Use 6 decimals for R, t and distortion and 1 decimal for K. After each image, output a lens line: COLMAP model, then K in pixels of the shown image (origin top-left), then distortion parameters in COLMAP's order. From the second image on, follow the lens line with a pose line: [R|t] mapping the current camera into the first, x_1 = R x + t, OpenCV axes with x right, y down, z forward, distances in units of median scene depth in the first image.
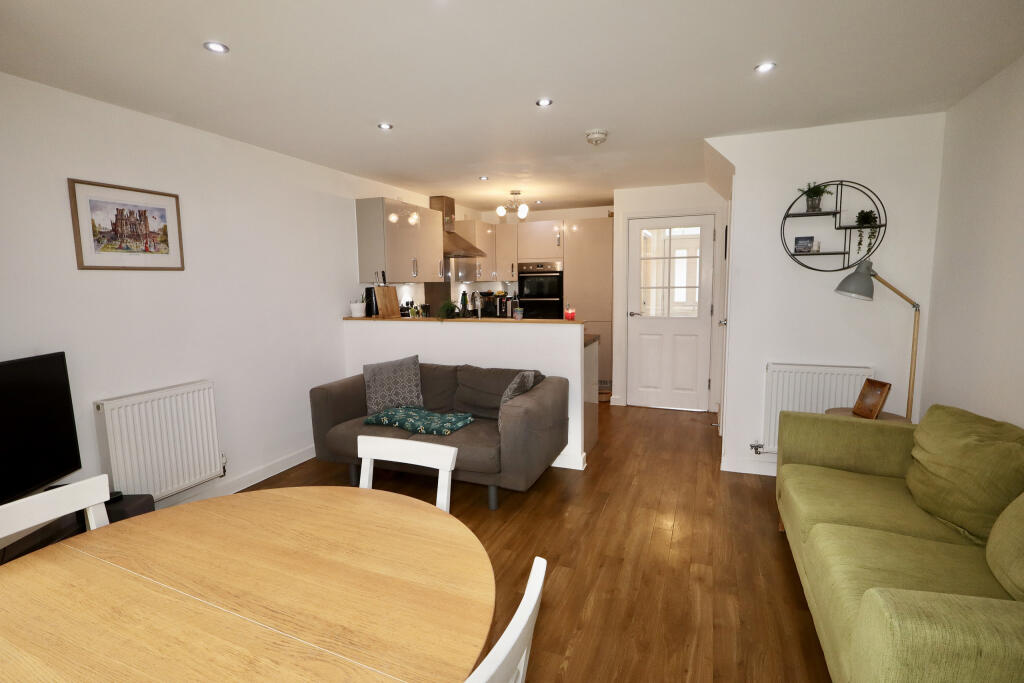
lens RADIAL K [[494.4, 0, 512.0], [0, 494.4, 341.5], [0, 0, 1]] dist [0.001407, 0.000094]
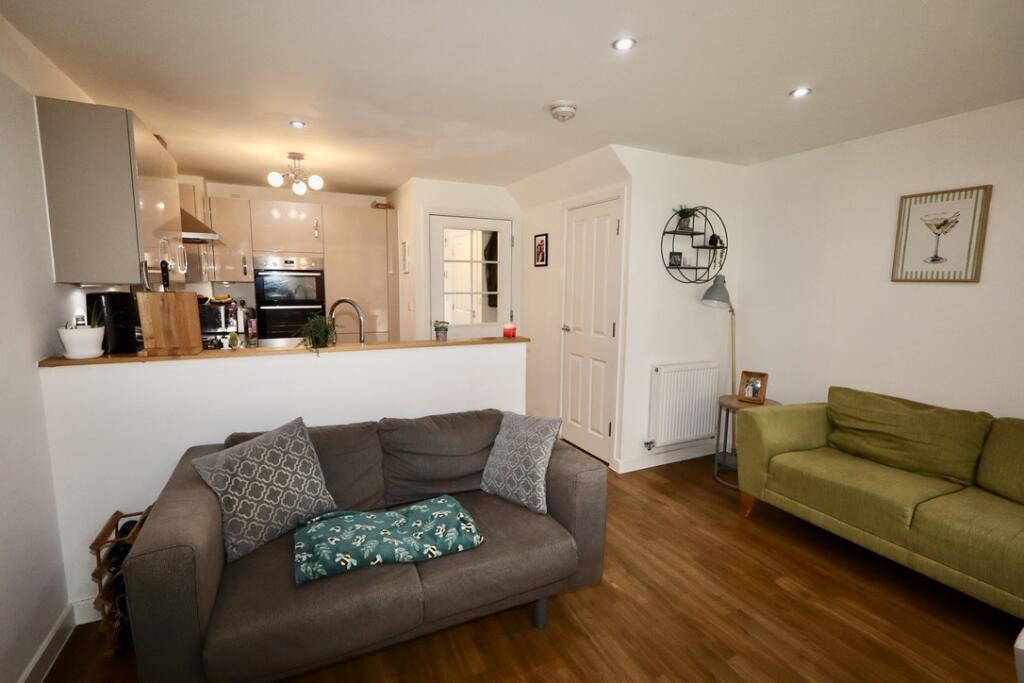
lens RADIAL K [[472.1, 0, 510.3], [0, 472.1, 344.2], [0, 0, 1]] dist [0.002012, 0.000264]
pose [[0.683450, -0.074951, 0.726139, -0.472514], [0.067361, 0.996946, 0.039503, -0.069105], [-0.726883, 0.021915, 0.686412, 0.536768]]
